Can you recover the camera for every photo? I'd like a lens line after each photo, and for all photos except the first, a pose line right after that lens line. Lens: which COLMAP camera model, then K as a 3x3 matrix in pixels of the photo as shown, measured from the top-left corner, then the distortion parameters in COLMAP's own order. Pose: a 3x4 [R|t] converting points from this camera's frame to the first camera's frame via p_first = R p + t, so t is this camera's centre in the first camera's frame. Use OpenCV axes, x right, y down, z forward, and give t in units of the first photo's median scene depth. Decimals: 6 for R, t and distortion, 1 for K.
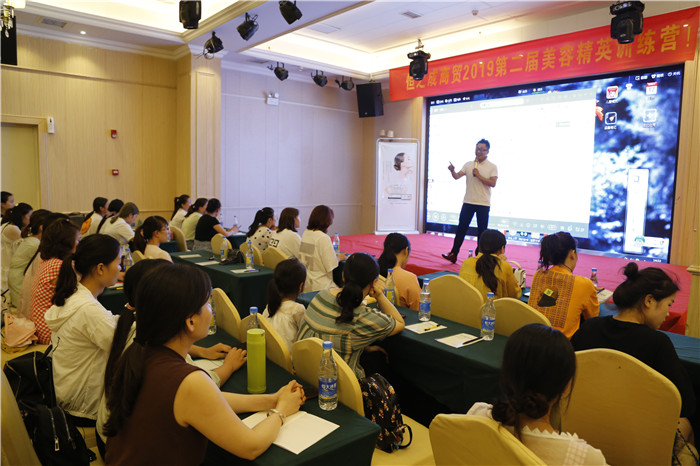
lens RADIAL K [[474.1, 0, 351.0], [0, 474.1, 233.0], [0, 0, 1]] dist [-0.111844, 0.044942]
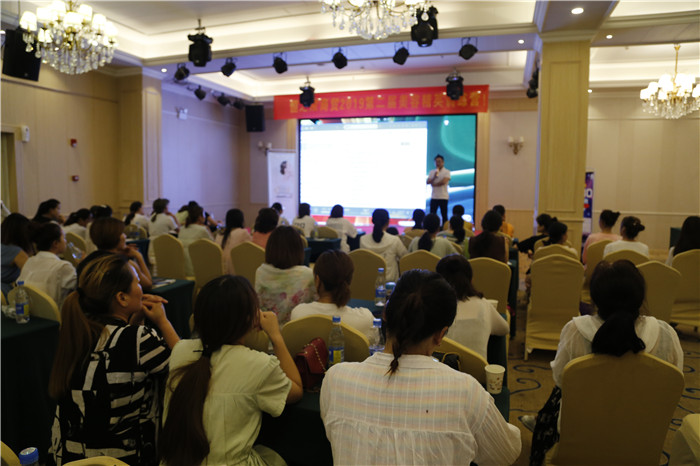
lens RADIAL K [[474.1, 0, 350.0], [0, 474.1, 230.0], [0, 0, 1]] dist [-0.111844, 0.044942]
pose [[0.871614, -0.058058, 0.486743, -0.484687], [0.060285, 0.998119, 0.011102, 0.017343], [-0.486472, 0.019667, 0.873475, -0.258898]]
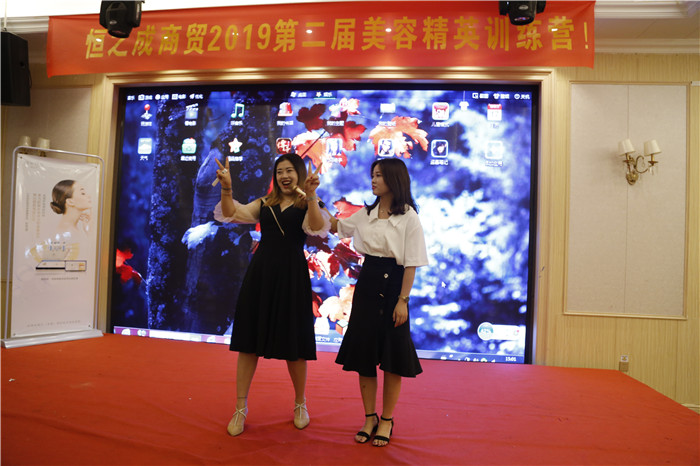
lens RADIAL K [[474.1, 0, 348.8], [0, 474.1, 240.5], [0, 0, 1]] dist [-0.111844, 0.044942]
pose [[0.759855, 0.024107, 0.649646, 0.024125], [0.044021, 0.995110, -0.088416, -0.061200], [-0.648601, 0.095781, 0.755078, 0.565508]]
